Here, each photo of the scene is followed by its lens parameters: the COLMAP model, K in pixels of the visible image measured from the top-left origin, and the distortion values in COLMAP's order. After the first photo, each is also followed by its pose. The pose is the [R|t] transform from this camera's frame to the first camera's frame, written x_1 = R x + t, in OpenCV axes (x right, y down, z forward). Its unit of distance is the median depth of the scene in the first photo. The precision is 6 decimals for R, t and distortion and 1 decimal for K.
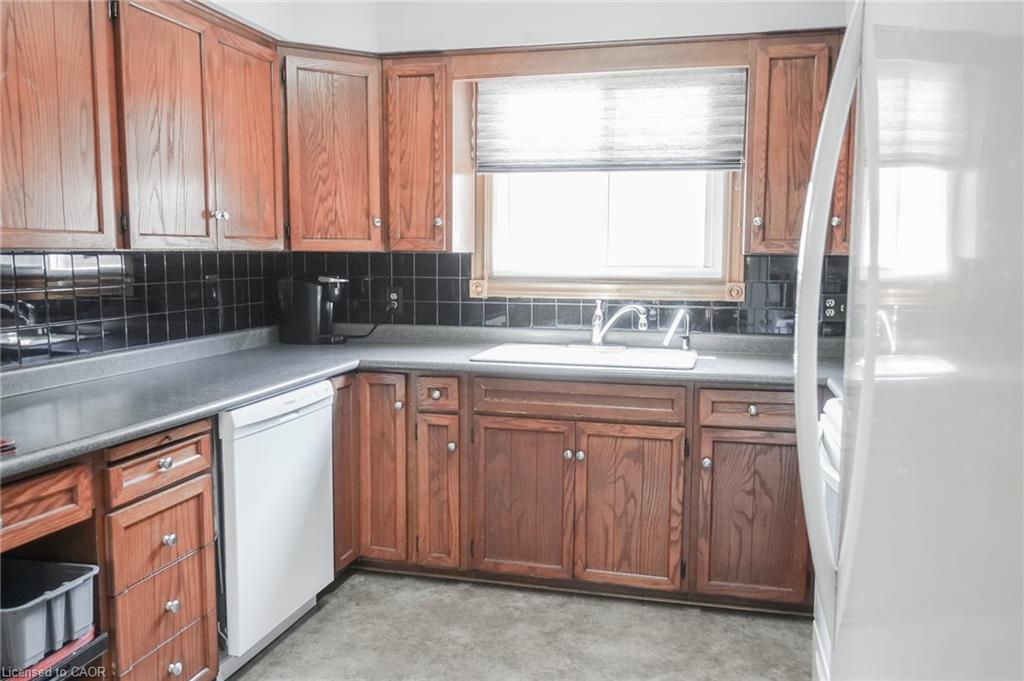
lens RADIAL K [[820.3, 0, 514.1], [0, 820.3, 339.4], [0, 0, 1]] dist [-0.007270, 0.005608]
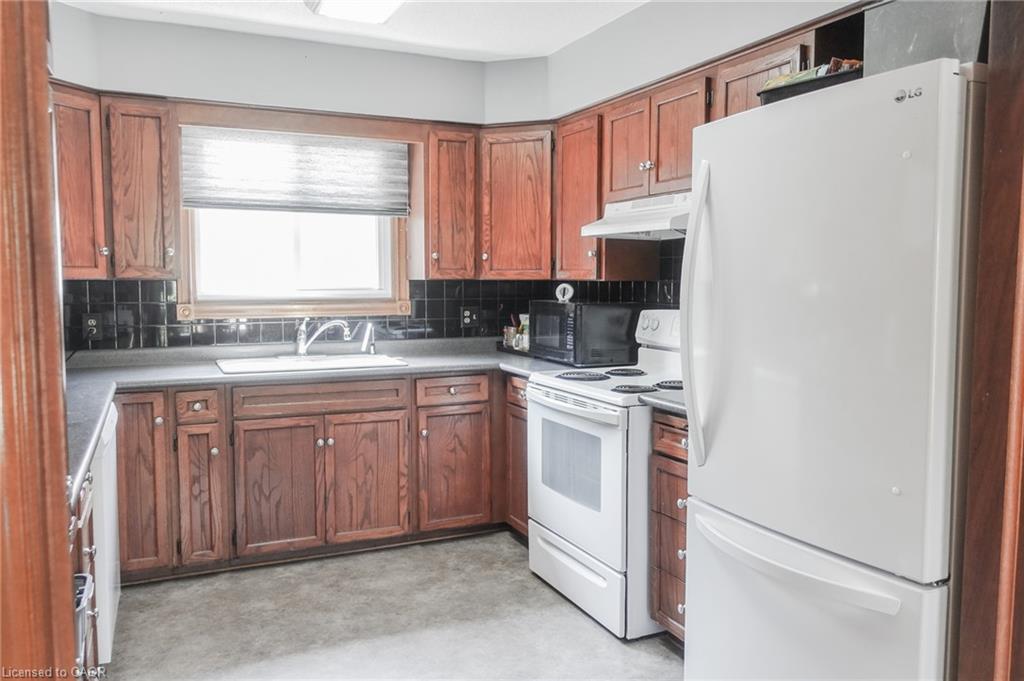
lens RADIAL K [[776.8, 0, 510.9], [0, 776.8, 339.1], [0, 0, 1]] dist [0.001169, -0.004019]
pose [[0.782406, -0.053540, 0.620463, -0.406465], [0.069297, 0.997595, -0.001300, 0.006449], [-0.618901, 0.044013, 0.784235, -0.094949]]
